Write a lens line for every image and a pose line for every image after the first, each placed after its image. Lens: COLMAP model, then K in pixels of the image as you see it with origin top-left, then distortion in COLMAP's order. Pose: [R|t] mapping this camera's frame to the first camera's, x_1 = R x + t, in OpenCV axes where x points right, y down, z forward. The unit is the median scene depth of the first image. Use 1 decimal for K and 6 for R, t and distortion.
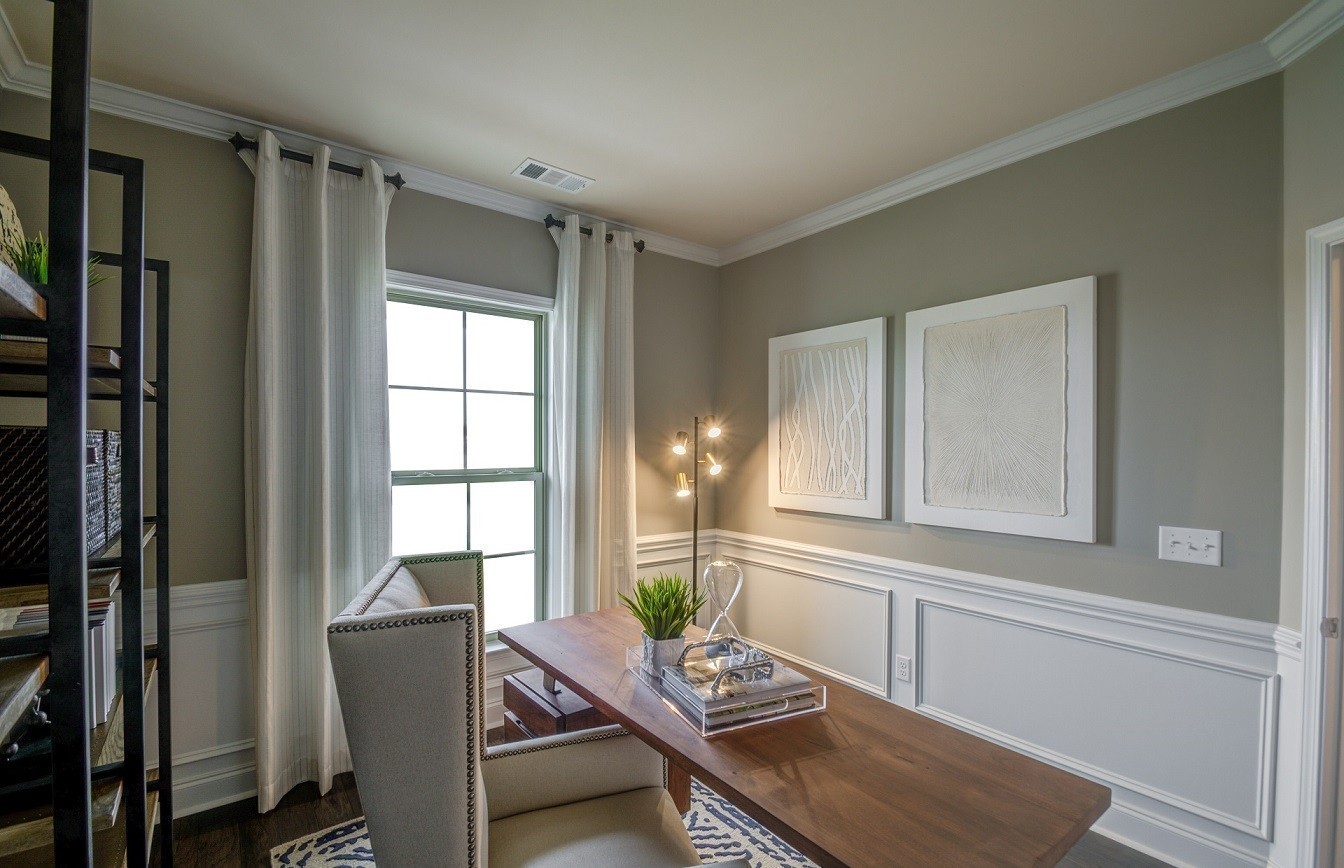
lens RADIAL K [[593.1, 0, 664.6], [0, 593.1, 443.5], [0, 0, 1]] dist [0.001140, -0.001171]
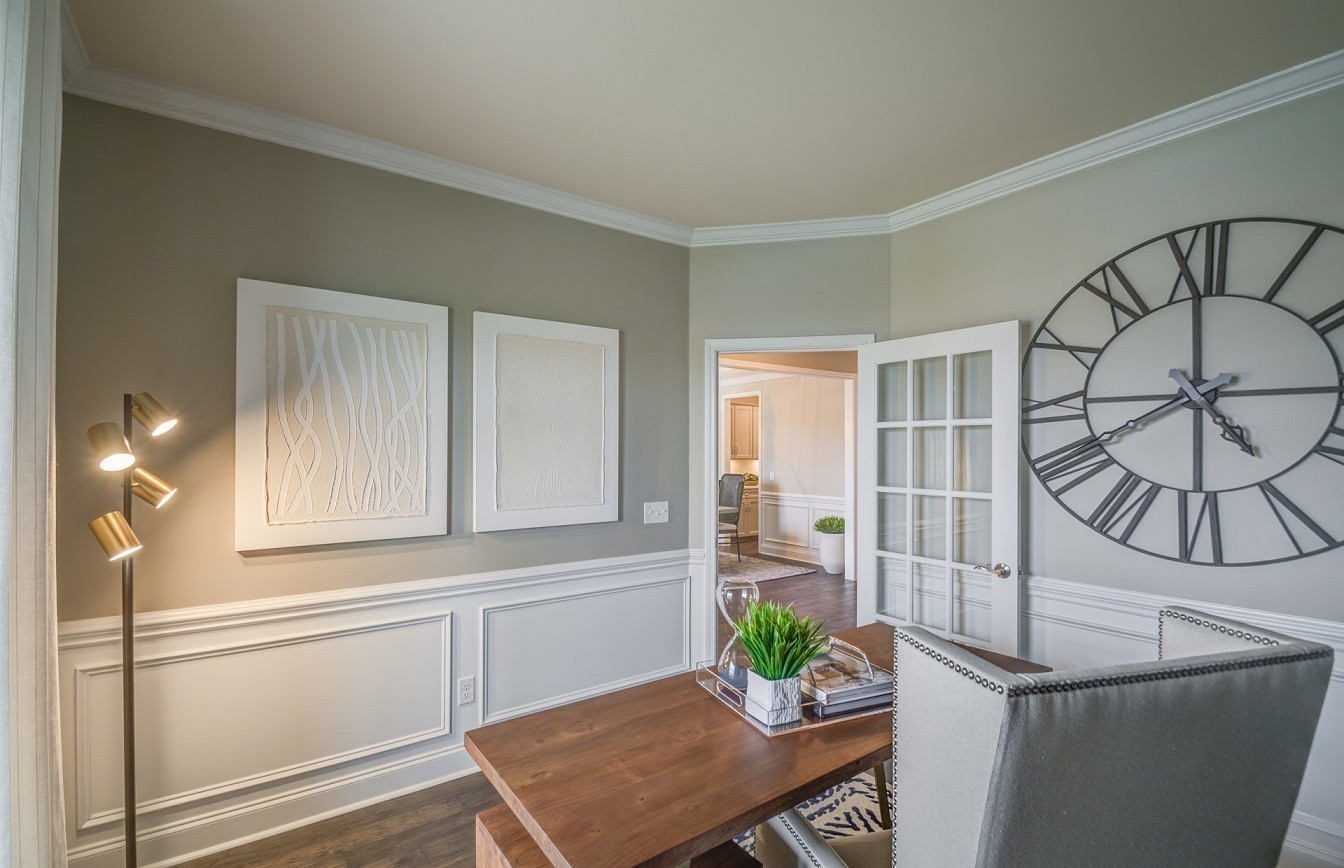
lens RADIAL K [[593.1, 0, 662.0], [0, 593.1, 439.4], [0, 0, 1]] dist [0.001140, -0.001171]
pose [[0.029930, 0.011295, 0.999488, -0.504063], [-0.007430, 0.999911, -0.011077, -0.006779], [-0.999524, -0.007095, 0.030011, 0.641733]]
